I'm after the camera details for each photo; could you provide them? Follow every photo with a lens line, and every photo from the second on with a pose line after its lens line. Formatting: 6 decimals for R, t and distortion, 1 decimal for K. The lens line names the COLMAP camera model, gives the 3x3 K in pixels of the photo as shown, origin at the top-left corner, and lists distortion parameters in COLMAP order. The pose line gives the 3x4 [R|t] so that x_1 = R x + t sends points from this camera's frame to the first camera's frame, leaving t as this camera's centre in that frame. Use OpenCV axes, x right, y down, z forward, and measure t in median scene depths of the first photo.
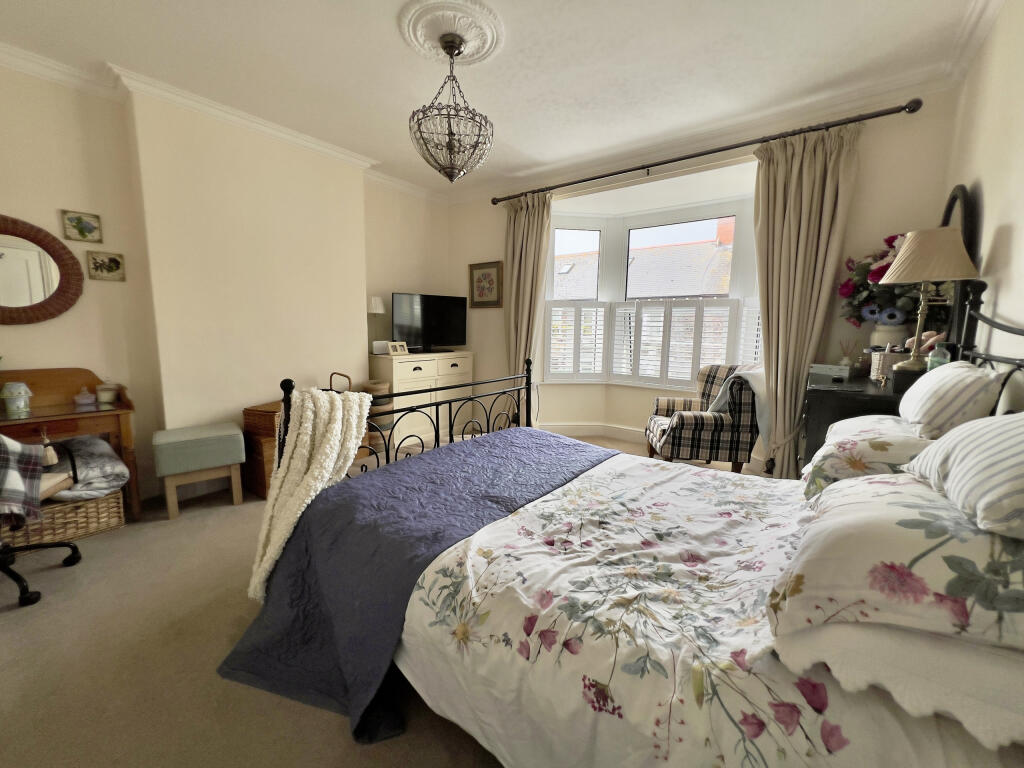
lens RADIAL K [[414.1, 0, 510.7], [0, 414.1, 380.8], [0, 0, 1]] dist [0.000134, -0.000244]
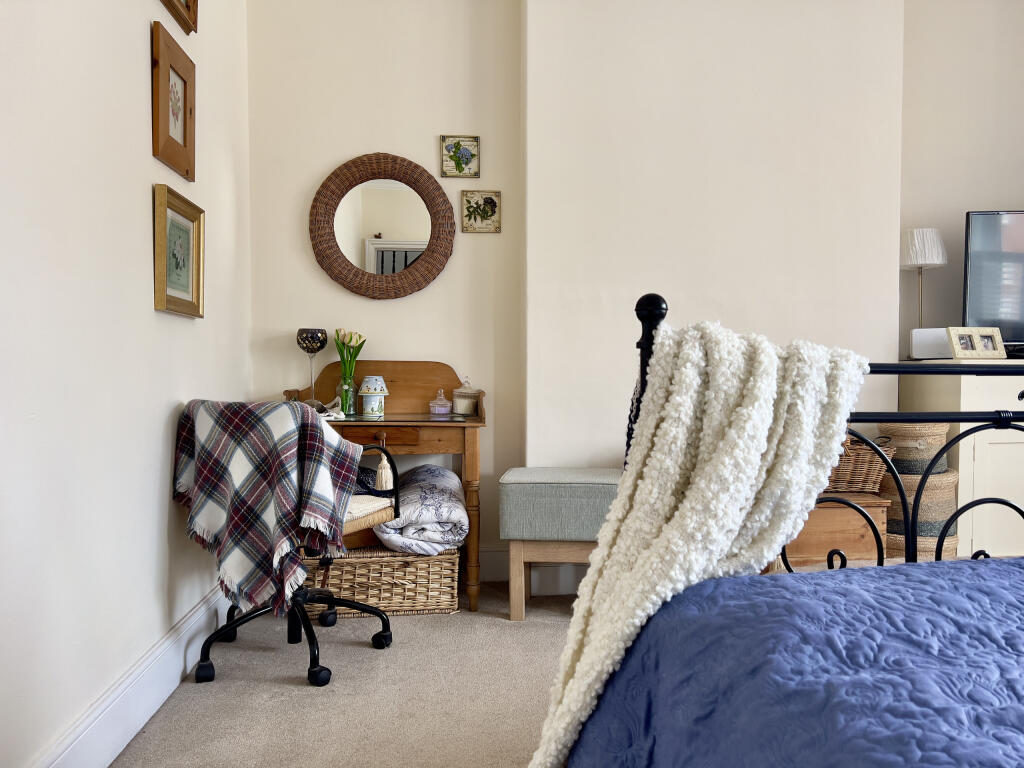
lens RADIAL K [[769.0, 0, 512.0], [0, 769.0, 384.0], [0, 0, 1]] dist [0.083749, -0.114652]
pose [[0.684777, -0.002367, -0.728749, -0.043982], [-0.088598, 0.992307, -0.086475, 0.115997], [0.723347, 0.123782, 0.679299, 0.258570]]
